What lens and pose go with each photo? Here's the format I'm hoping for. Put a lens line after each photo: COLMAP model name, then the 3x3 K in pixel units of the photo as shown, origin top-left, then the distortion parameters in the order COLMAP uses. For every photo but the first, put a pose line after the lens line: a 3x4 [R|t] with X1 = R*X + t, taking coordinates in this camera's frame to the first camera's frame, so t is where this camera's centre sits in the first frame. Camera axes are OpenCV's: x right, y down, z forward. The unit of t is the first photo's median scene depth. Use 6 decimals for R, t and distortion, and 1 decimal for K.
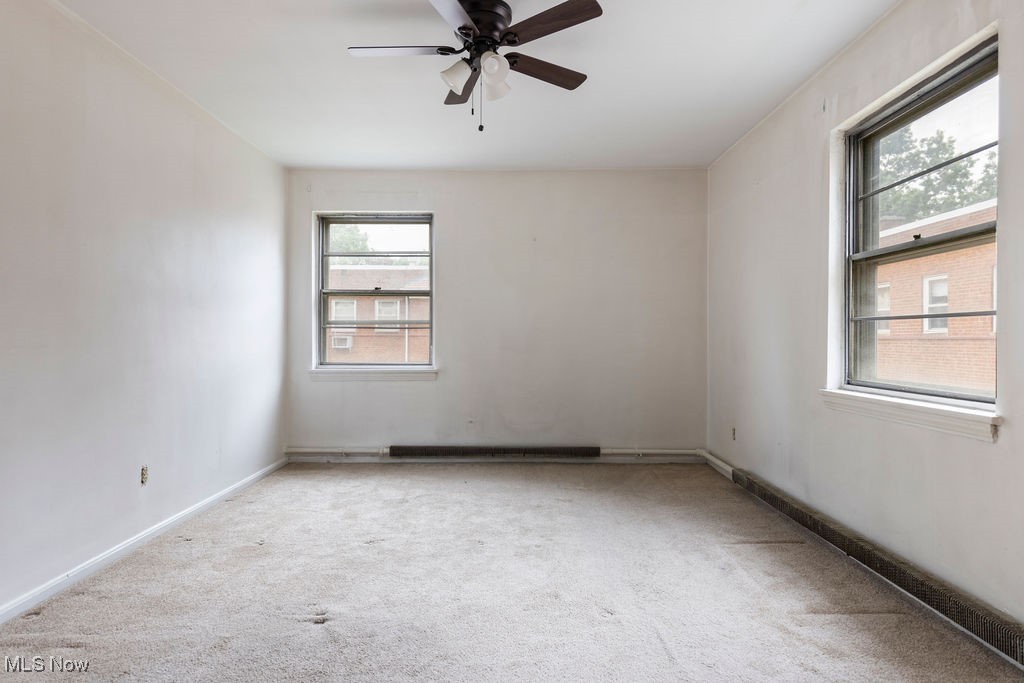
lens RADIAL K [[569.1, 0, 512.3], [0, 569.1, 335.9], [0, 0, 1]] dist [0.007355, -0.000695]
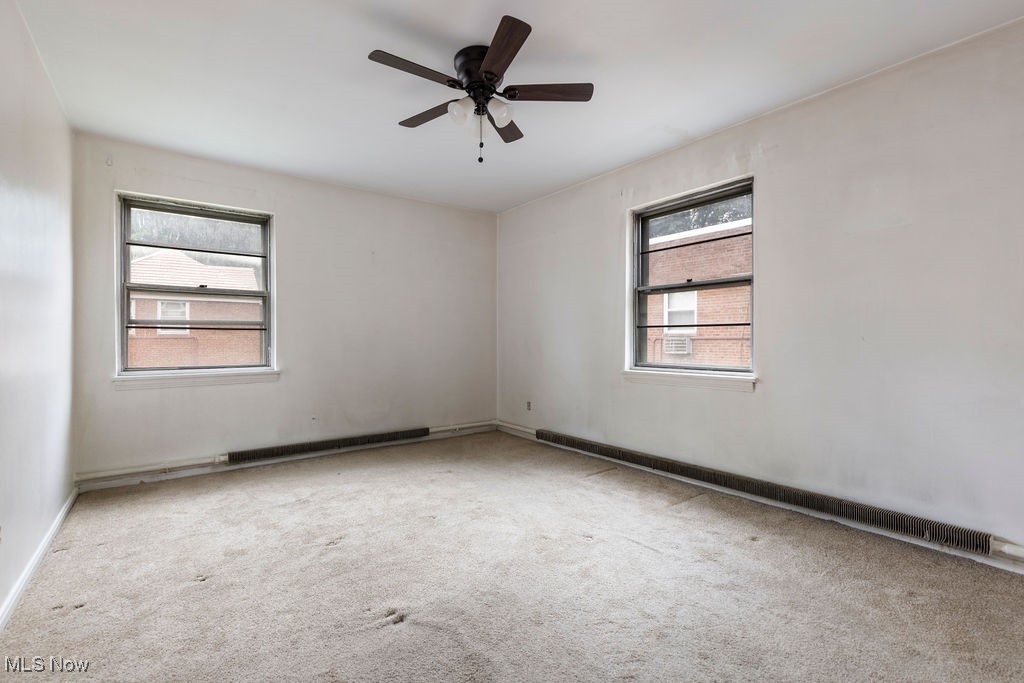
lens RADIAL K [[456.3, 0, 506.8], [0, 456.3, 340.3], [0, 0, 1]] dist [0.008436, -0.000533]
pose [[0.799129, -0.004484, 0.601142, -0.392766], [0.000997, 0.999981, 0.006134, 0.001175], [-0.601158, -0.004302, 0.799119, 0.142444]]
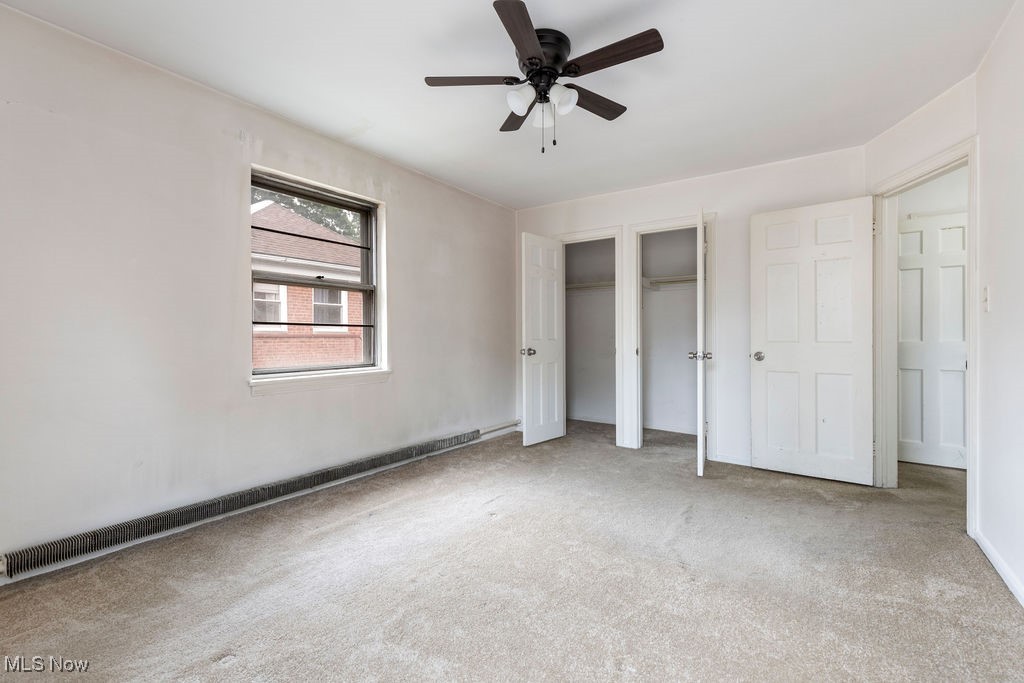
lens RADIAL K [[456.3, 0, 506.8], [0, 456.3, 340.3], [0, 0, 1]] dist [0.008436, -0.000533]
pose [[-0.816802, -0.003338, 0.576909, -0.345413], [-0.001069, 0.999990, 0.004273, 0.003727], [-0.576918, 0.002873, -0.816797, 1.191081]]
